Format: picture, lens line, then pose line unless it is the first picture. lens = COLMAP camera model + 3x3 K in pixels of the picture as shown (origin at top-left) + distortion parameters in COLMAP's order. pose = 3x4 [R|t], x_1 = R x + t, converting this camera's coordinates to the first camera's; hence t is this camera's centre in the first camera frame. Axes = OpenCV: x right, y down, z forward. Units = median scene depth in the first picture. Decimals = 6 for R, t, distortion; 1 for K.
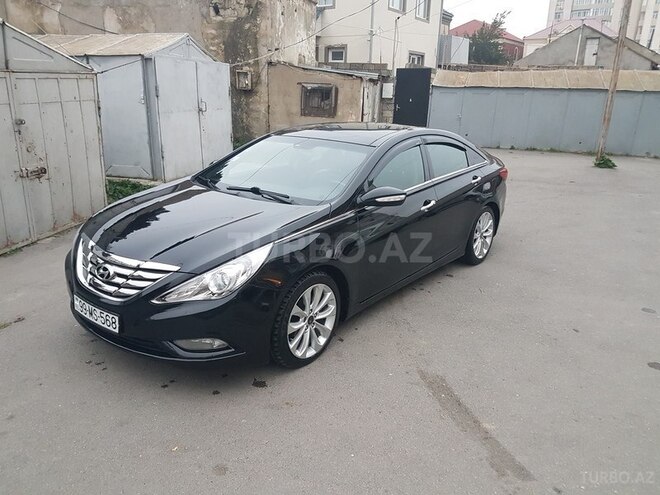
lens RADIAL K [[515.3, 0, 341.6], [0, 515.3, 246.9], [0, 0, 1]] dist [0.237745, -0.419272]
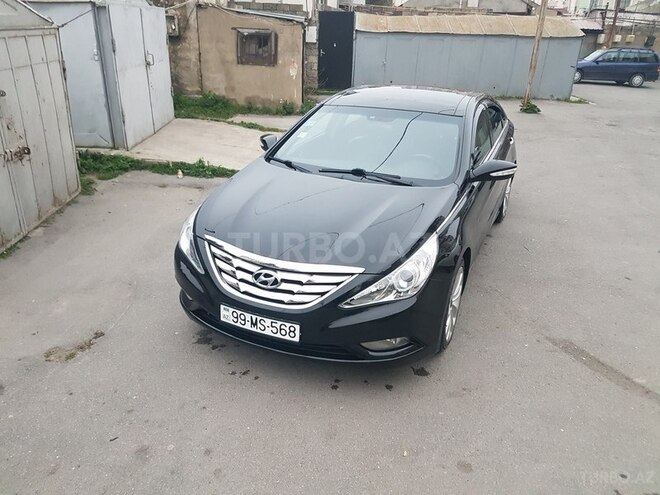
lens RADIAL K [[519.2, 0, 346.3], [0, 519.2, 247.6], [0, 0, 1]] dist [0.124329, -0.177683]
pose [[0.967519, -0.093006, 0.235069, -0.146106], [0.066574, 0.990780, 0.117997, -0.029341], [-0.243876, -0.098515, 0.964790, 0.027140]]
